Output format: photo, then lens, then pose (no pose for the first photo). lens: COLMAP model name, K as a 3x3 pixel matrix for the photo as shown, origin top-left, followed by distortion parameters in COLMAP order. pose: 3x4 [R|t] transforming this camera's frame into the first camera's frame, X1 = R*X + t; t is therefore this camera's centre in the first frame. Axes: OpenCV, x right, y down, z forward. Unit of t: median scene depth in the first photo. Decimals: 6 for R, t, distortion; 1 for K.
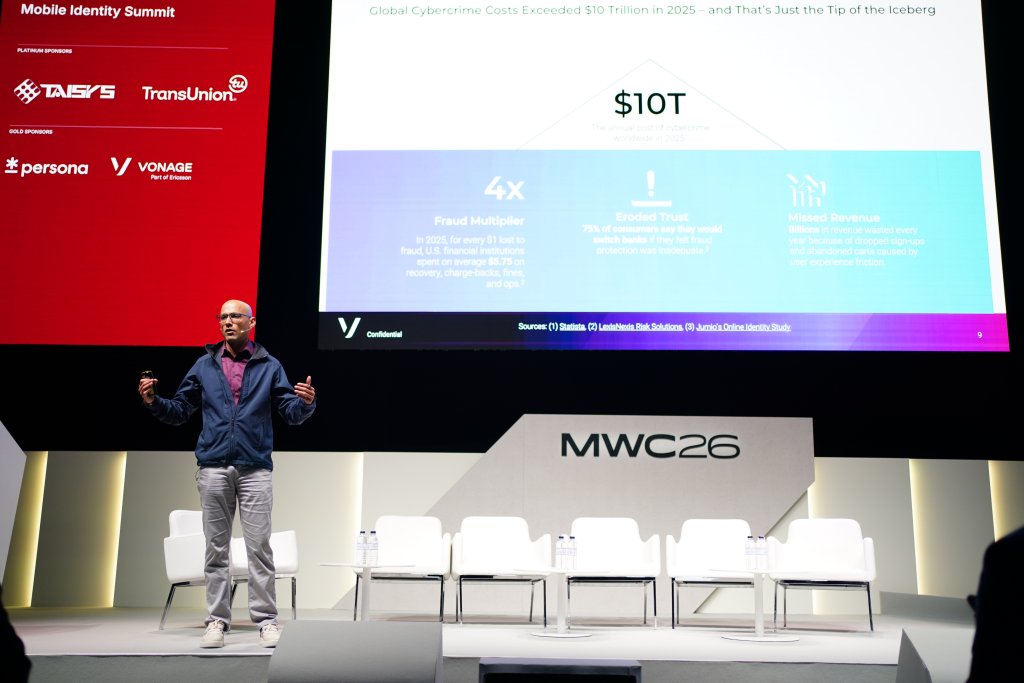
lens RADIAL K [[1037.5, 0, 513.3], [0, 1037.5, 342.5], [0, 0, 1]] dist [0.036123, 0.000000]
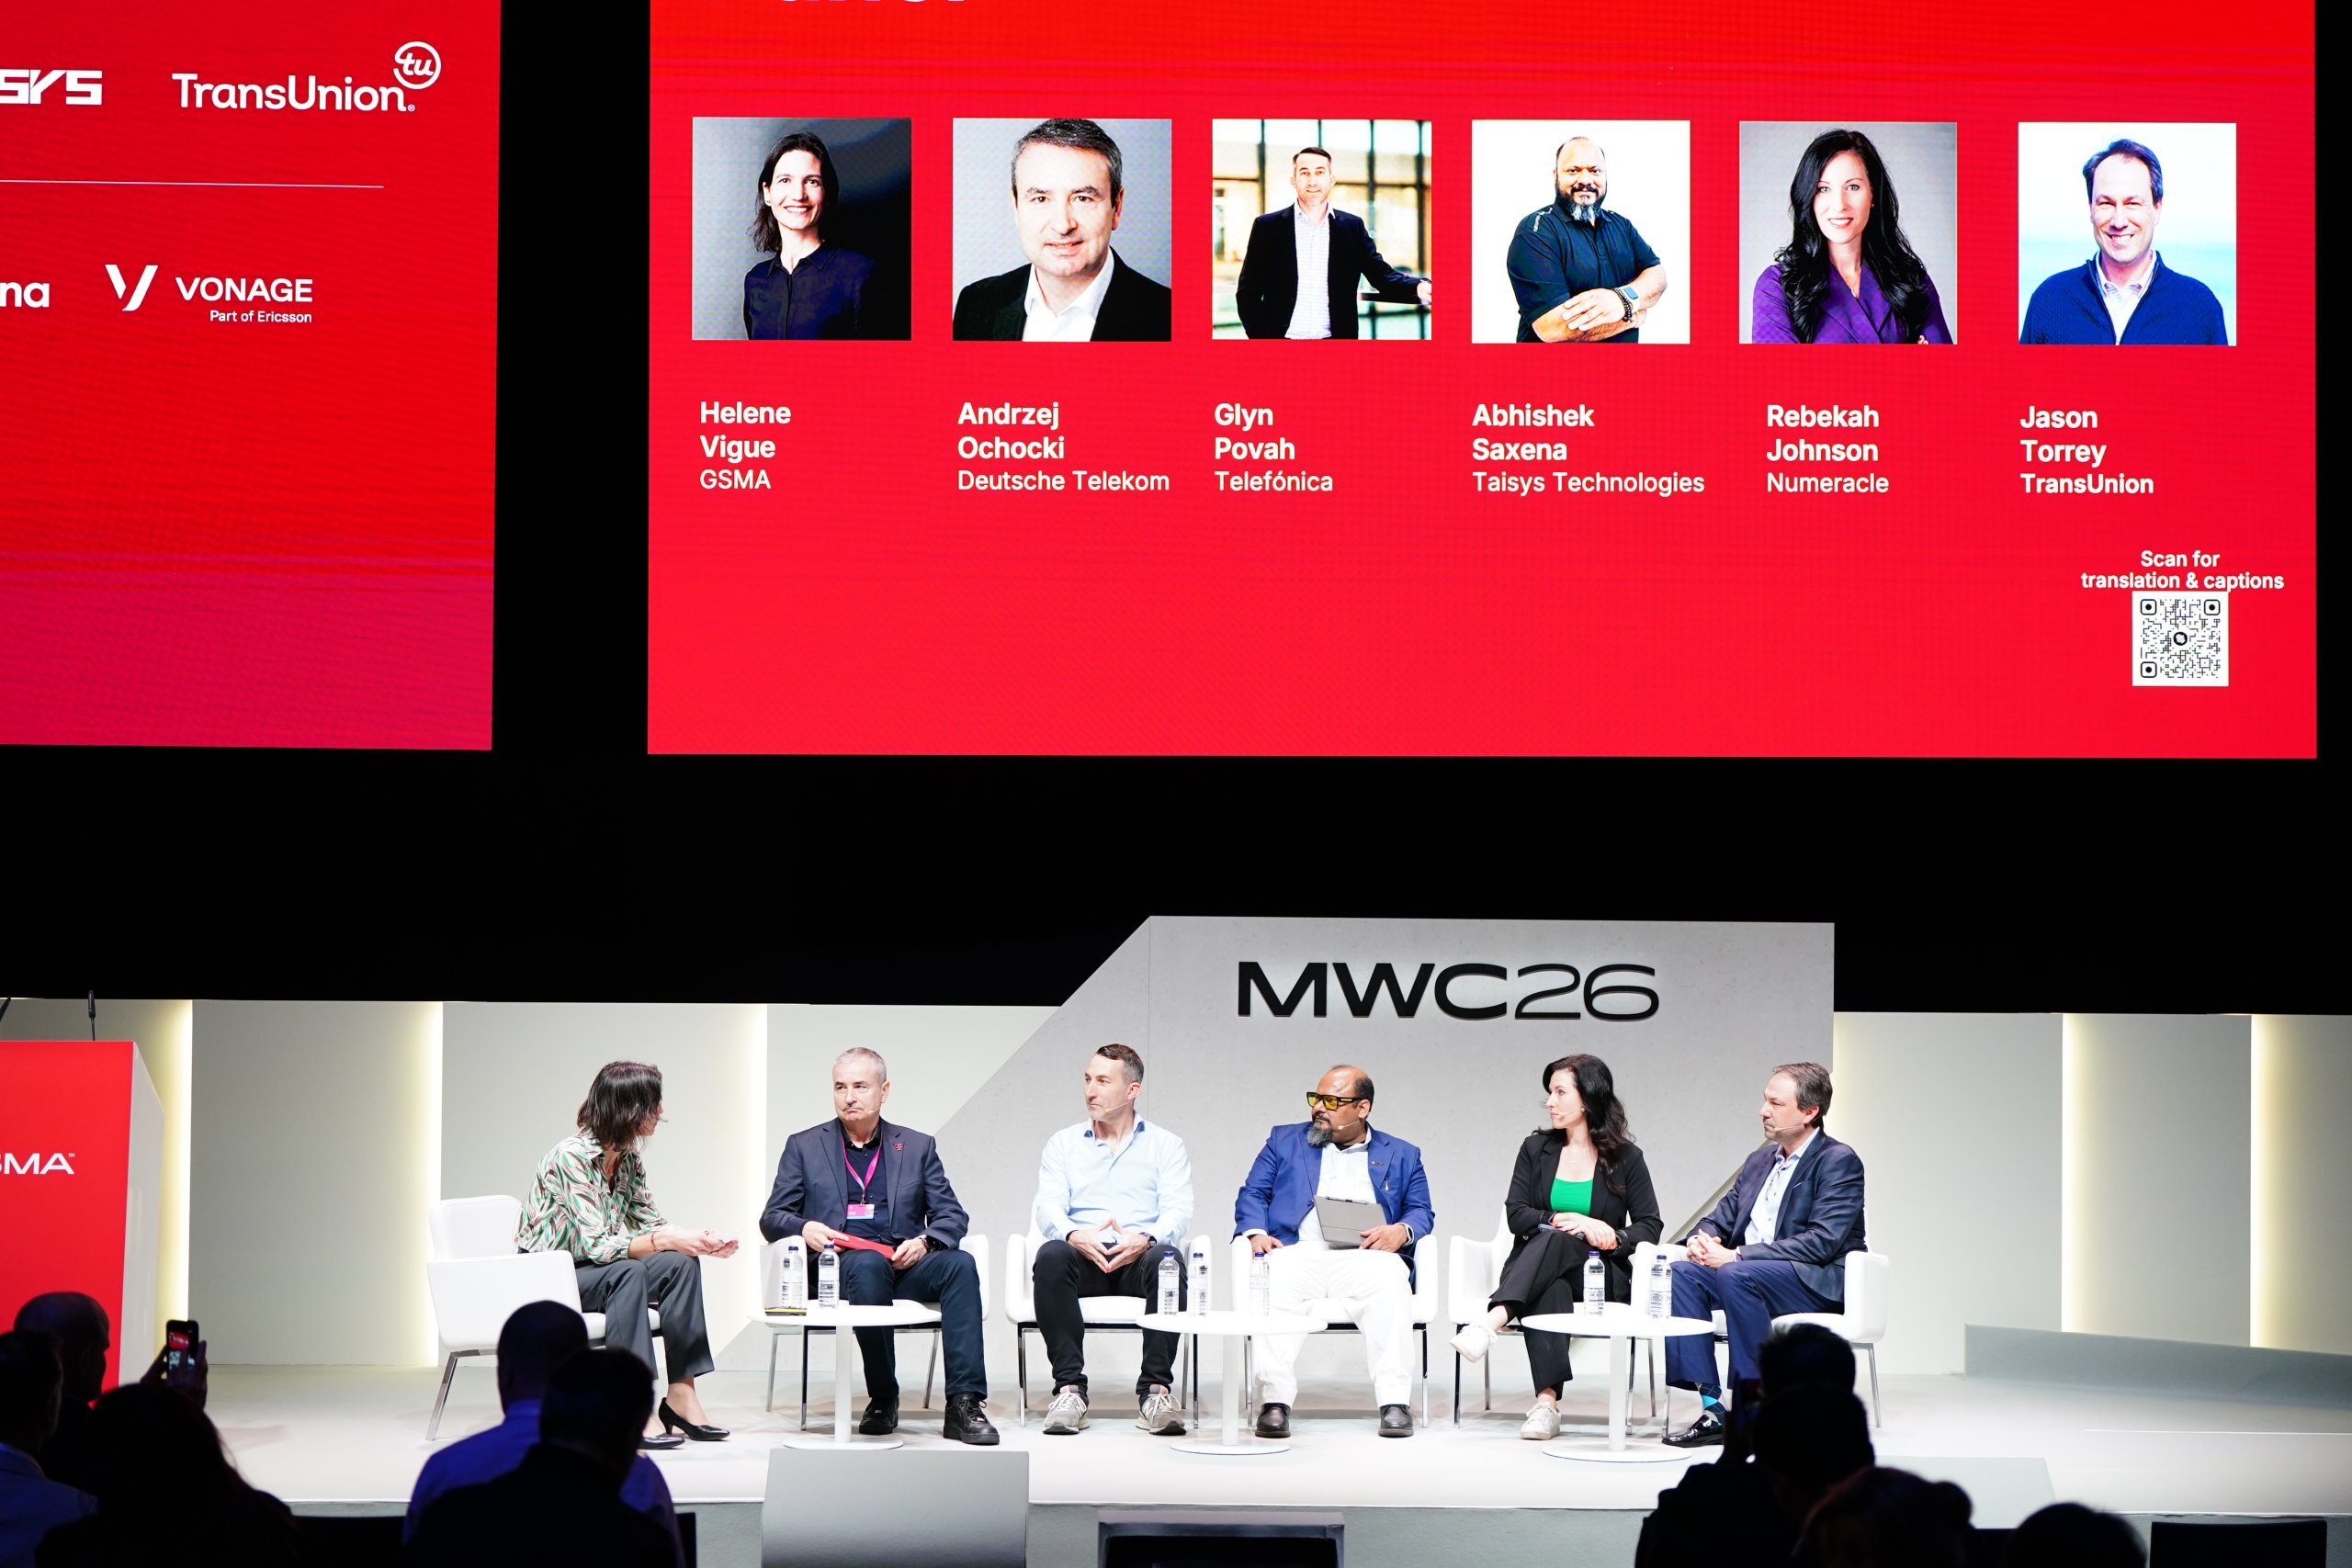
lens RADIAL K [[4856.8, 0, 1164.0], [0, 4856.8, 804.2], [0, 0, 1]] dist [0.077297, 0.000000]
pose [[0.999701, -0.002292, 0.024333, -0.029395], [-0.002066, 0.984103, 0.177586, -0.305430], [-0.024353, -0.177583, 0.983804, -0.868786]]
